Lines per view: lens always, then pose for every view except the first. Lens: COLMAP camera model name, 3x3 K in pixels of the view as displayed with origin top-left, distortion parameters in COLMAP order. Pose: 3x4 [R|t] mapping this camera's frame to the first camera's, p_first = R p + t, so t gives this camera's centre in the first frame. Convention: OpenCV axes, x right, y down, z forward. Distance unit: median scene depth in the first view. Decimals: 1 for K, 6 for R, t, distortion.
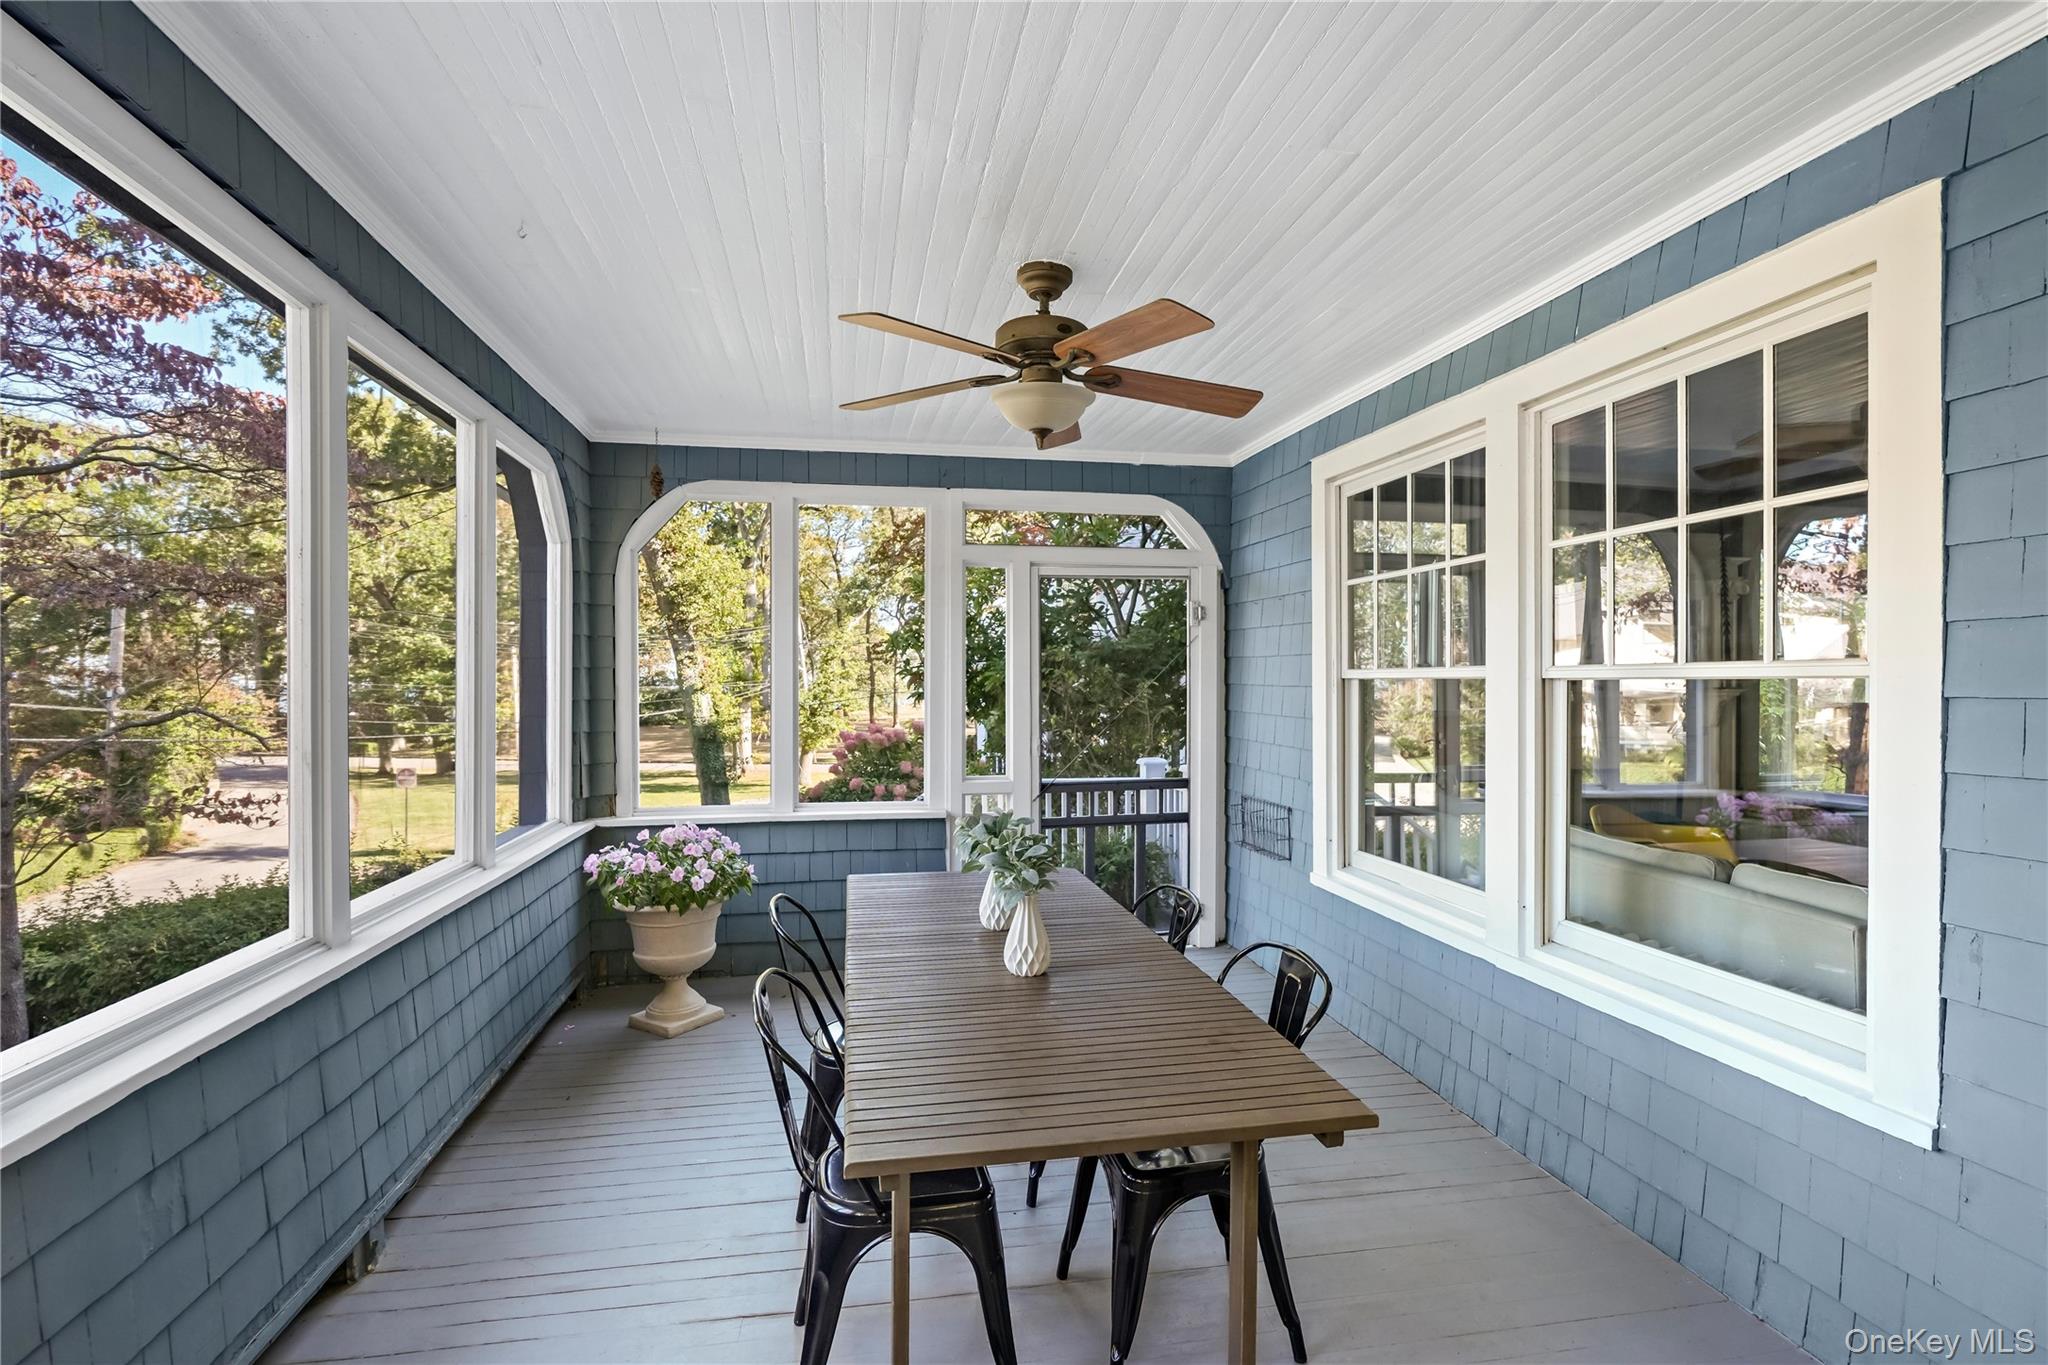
lens RADIAL K [[929.0, 0, 1018.0], [0, 929.0, 683.5], [0, 0, 1]] dist [-0.000616, -0.000047]
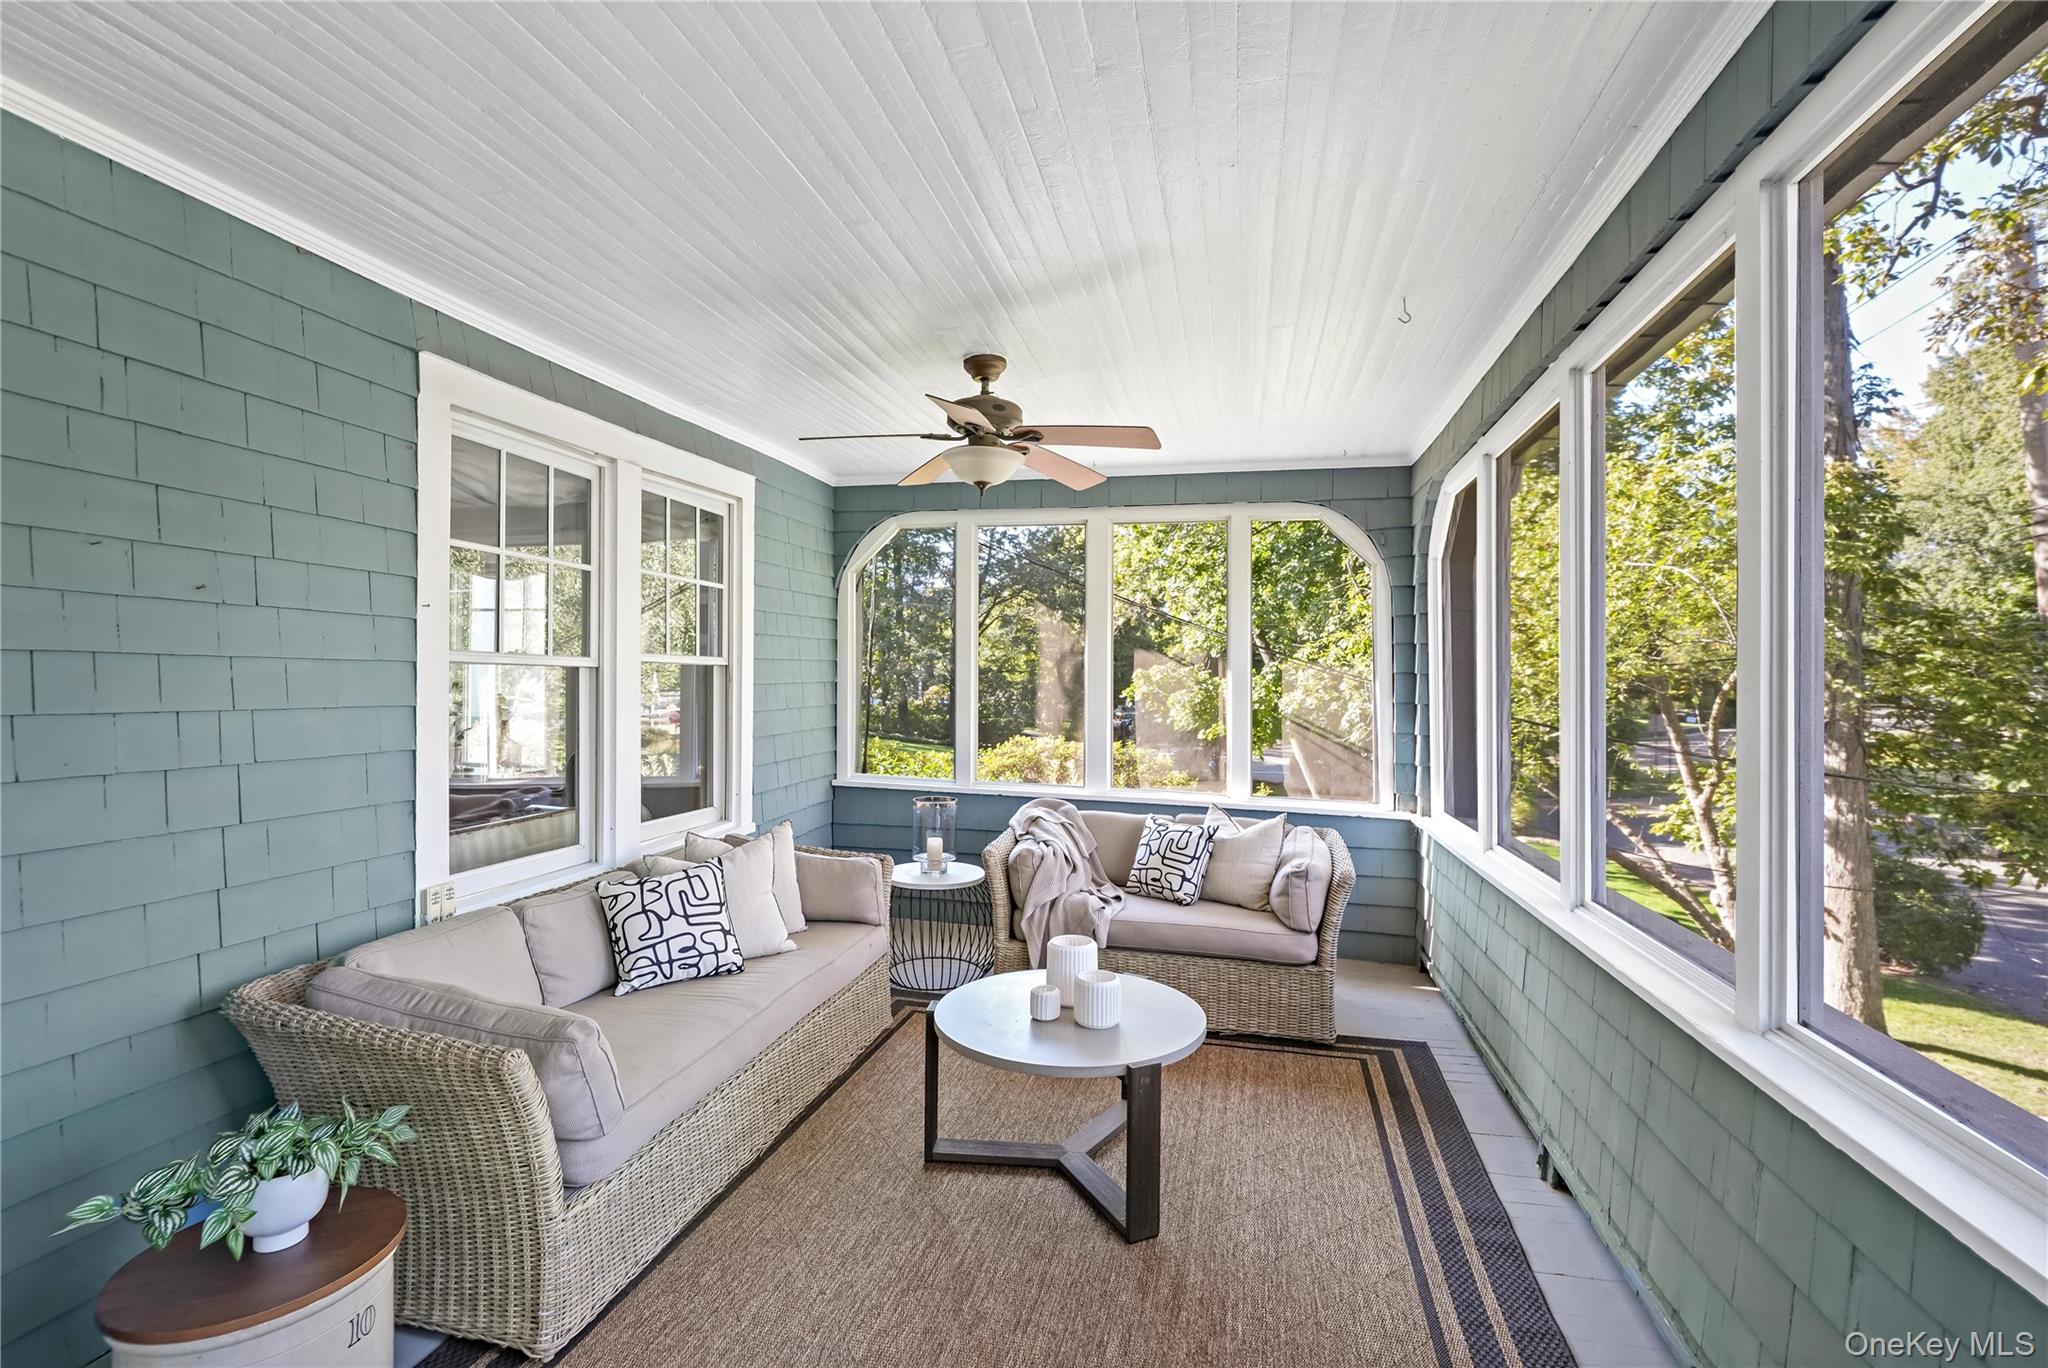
lens RADIAL K [[926.7, 0, 1021.5], [0, 926.7, 672.3], [0, 0, 1]] dist [-0.000575, 0.000103]
pose [[-0.913754, -0.000842, 0.406267, -0.353723], [-0.000095, 0.999998, 0.001858, 0.003848], [-0.406268, 0.001659, -0.913753, 1.327713]]
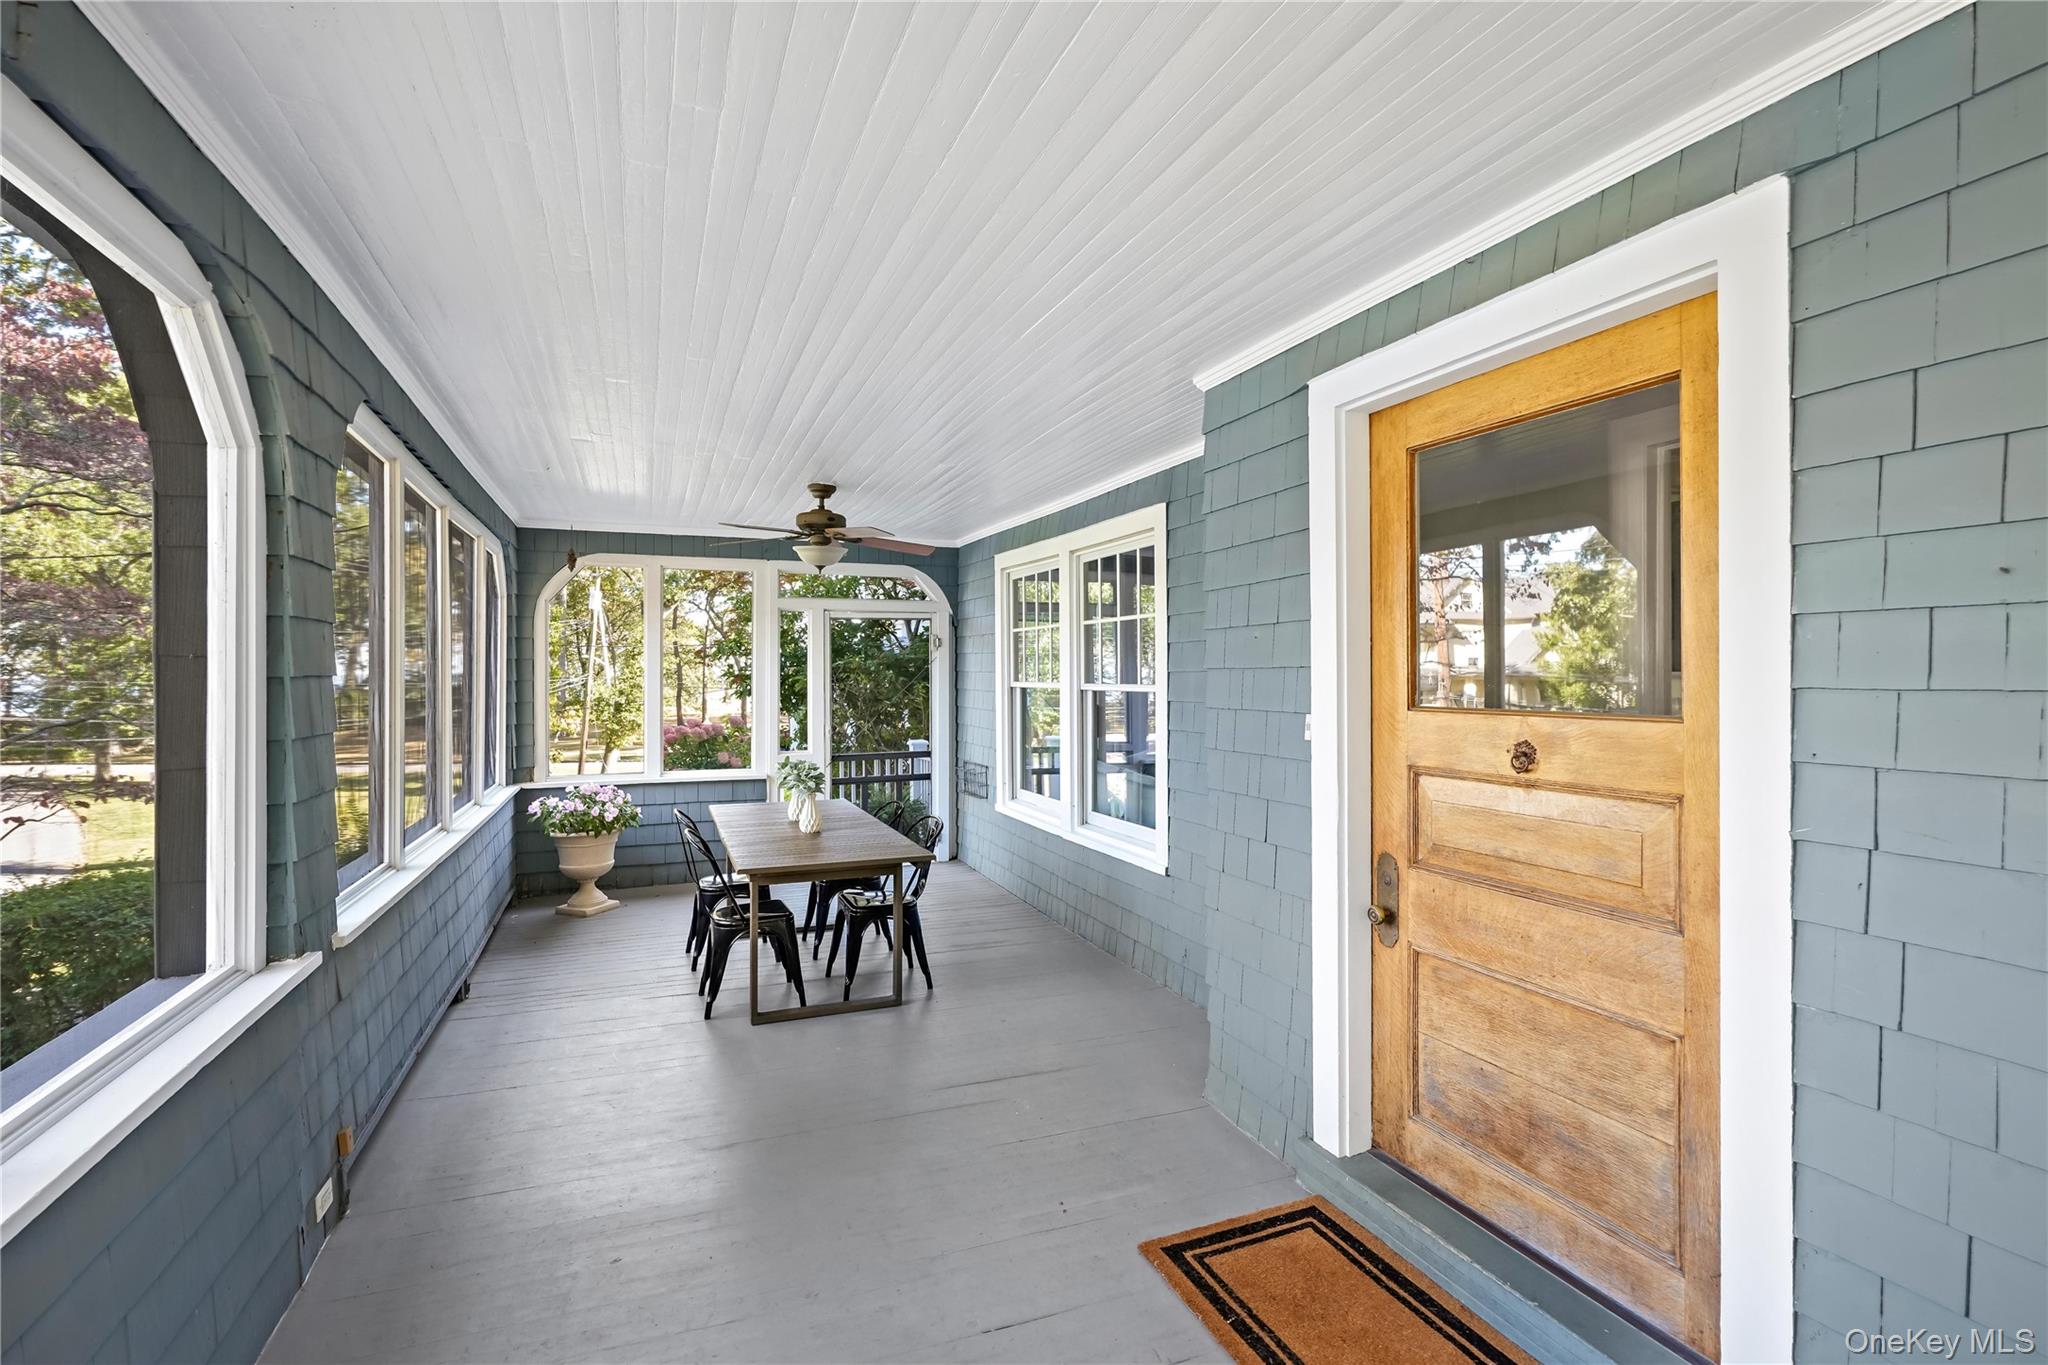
lens RADIAL K [[926.7, 0, 1021.5], [0, 926.7, 670.8], [0, 0, 1]] dist [-0.000575, 0.000103]
pose [[0.980100, -0.000724, 0.198501, 0.031993], [0.002038, 0.999977, -0.006413, -0.022235], [-0.198492, 0.006690, 0.980080, -0.607786]]
